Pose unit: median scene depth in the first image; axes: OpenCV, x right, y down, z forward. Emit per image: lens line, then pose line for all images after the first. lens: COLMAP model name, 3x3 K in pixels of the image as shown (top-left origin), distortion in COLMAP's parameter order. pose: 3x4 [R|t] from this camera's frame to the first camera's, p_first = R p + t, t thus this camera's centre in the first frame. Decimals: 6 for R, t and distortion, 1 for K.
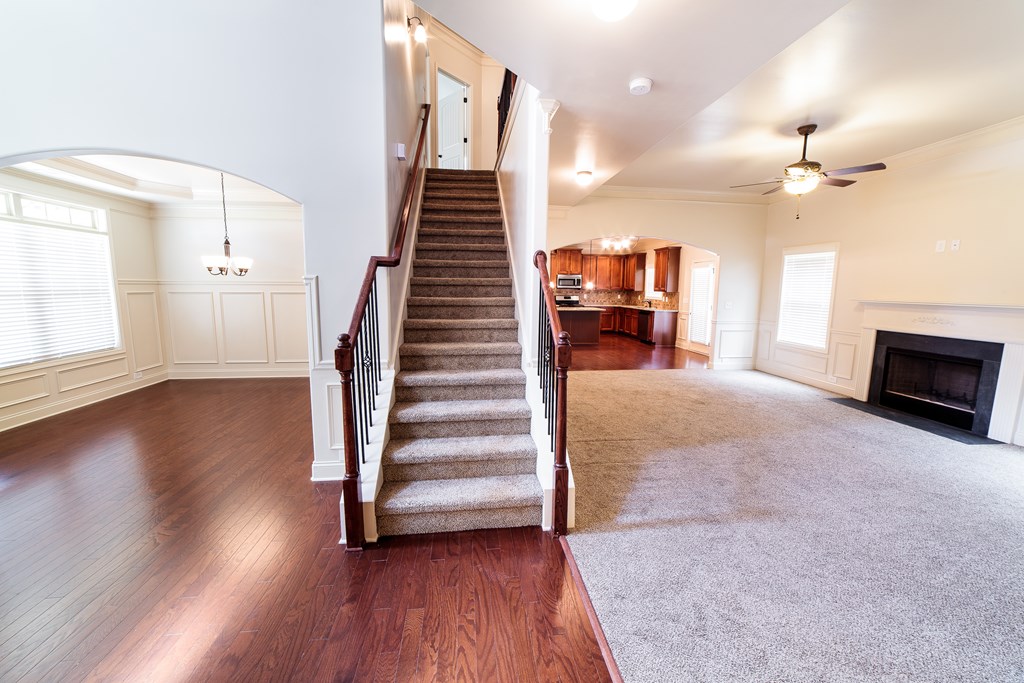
lens RADIAL K [[392.3, 0, 508.7], [0, 392.3, 336.6], [0, 0, 1]] dist [-0.010701, 0.000359]
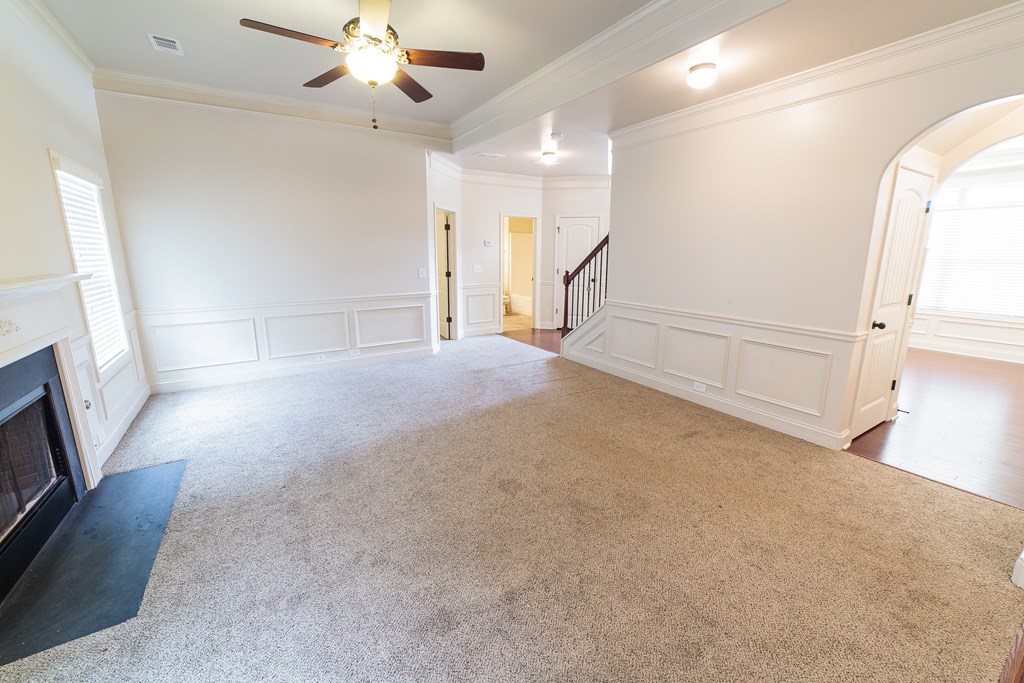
lens RADIAL K [[392.3, 0, 508.7], [0, 392.3, 336.6], [0, 0, 1]] dist [-0.010701, 0.000359]
pose [[-0.907074, 0.080795, -0.413146, 0.916042], [-0.060192, 0.946434, 0.317238, -0.228069], [0.416647, 0.312626, -0.853622, 1.852362]]
